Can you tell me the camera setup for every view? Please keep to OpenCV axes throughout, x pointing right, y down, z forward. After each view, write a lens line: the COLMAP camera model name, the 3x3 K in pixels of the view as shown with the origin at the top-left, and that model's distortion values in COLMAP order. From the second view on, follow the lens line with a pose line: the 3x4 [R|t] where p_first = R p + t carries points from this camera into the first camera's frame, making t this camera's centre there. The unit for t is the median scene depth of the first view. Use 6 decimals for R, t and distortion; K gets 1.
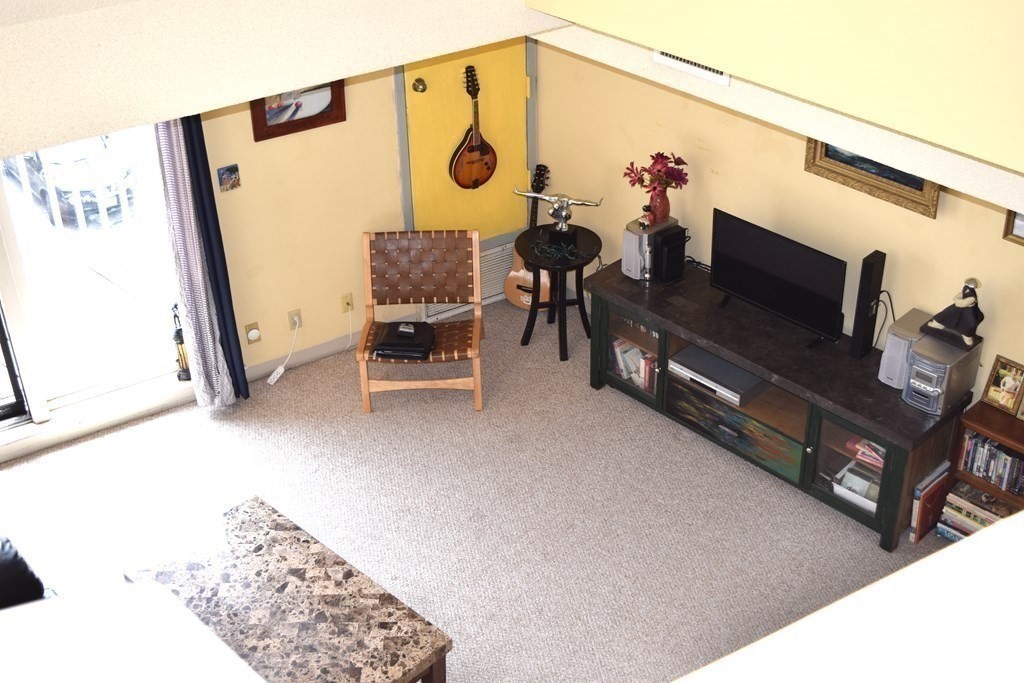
lens RADIAL K [[1374.6, 0, 513.2], [0, 1374.6, 336.3], [0, 0, 1]] dist [-0.051607, 0.000000]
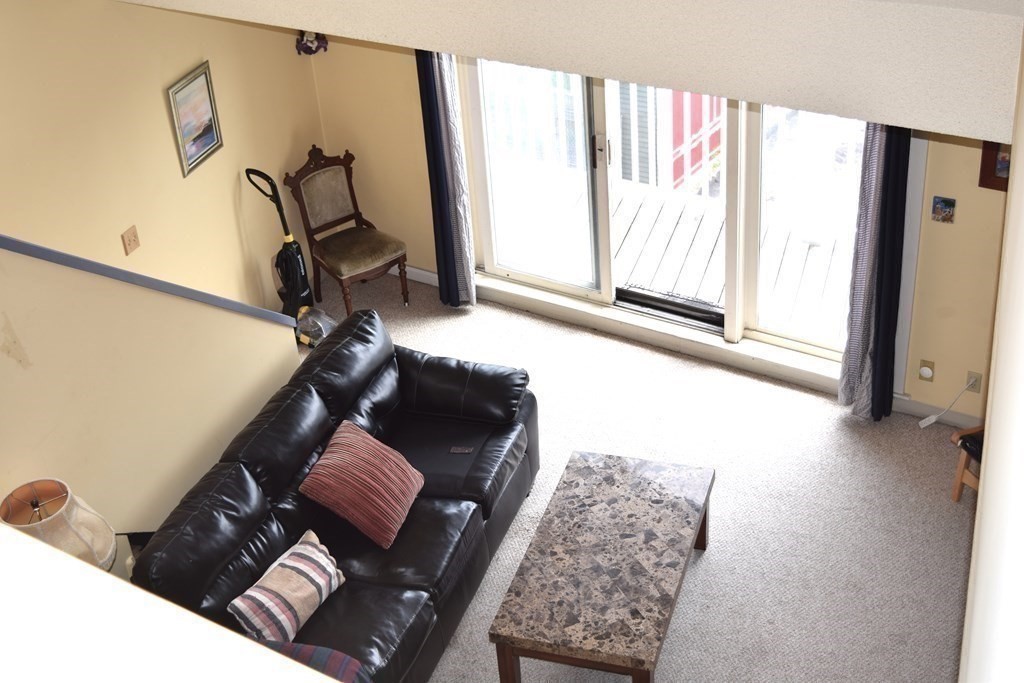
lens RADIAL K [[1374.6, 0, 511.8], [0, 1374.6, 347.7], [0, 0, 1]] dist [-0.051607, 0.000000]
pose [[0.437104, 0.463067, -0.771044, 0.538604], [-0.444291, 0.856547, 0.262549, -0.179709], [0.782013, 0.227807, 0.580137, 0.268450]]
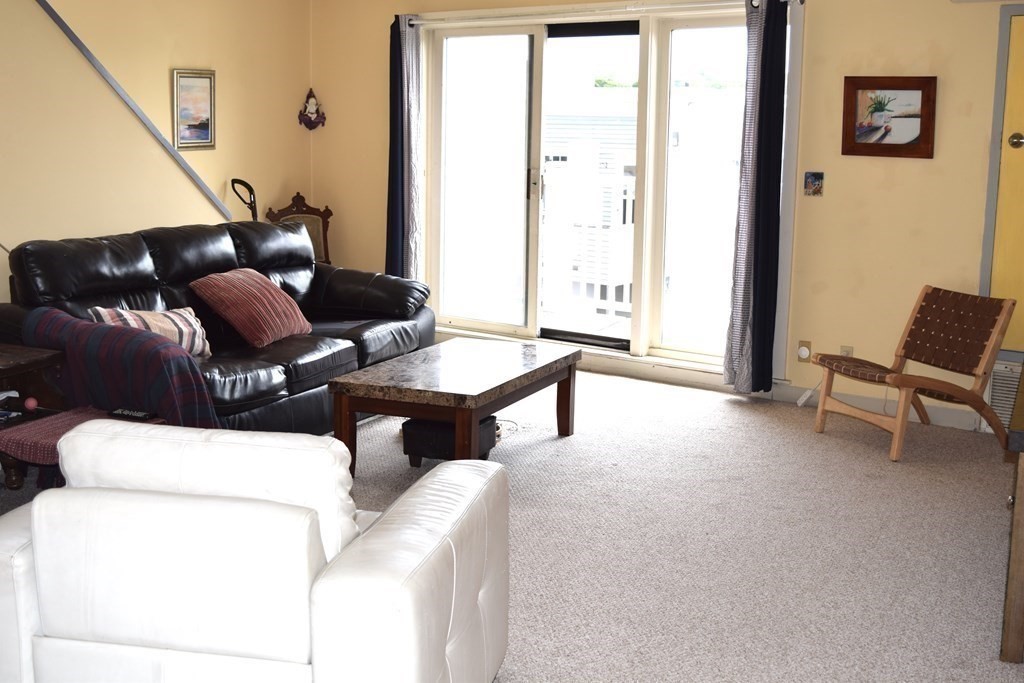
lens RADIAL K [[1253.9, 0, 514.1], [0, 1253.9, 338.7], [0, 0, 1]] dist [-0.054746, 0.000000]
pose [[0.357506, 0.170746, -0.918170, 0.767575], [-0.536773, 0.842098, -0.052403, 0.201707], [0.764241, 0.511583, 0.392707, 0.589418]]
